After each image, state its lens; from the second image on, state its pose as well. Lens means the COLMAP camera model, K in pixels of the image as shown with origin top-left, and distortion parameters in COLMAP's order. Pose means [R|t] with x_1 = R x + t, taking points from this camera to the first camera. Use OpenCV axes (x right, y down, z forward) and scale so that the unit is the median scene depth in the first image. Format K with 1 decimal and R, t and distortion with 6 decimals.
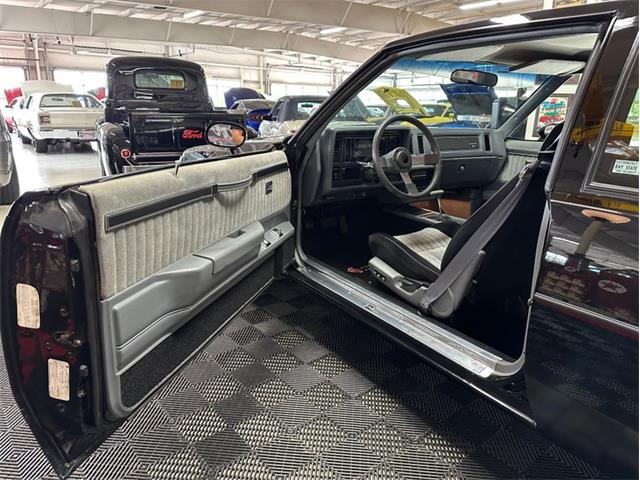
lens RADIAL K [[450.4, 0, 320.3], [0, 450.4, 241.7], [0, 0, 1]] dist [0.005913, -0.021058]
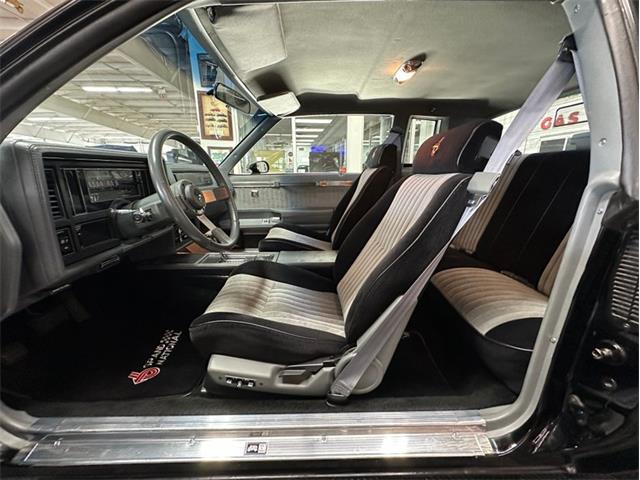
lens RADIAL K [[256.6, 0, 321.4], [0, 256.6, 243.6], [0, 0, 1]] dist [0.000410, -0.000403]
pose [[0.546069, -0.244150, 0.801373, -0.039061], [0.248694, 0.960711, 0.123231, -0.112118], [-0.799975, 0.132004, 0.585333, 0.610723]]
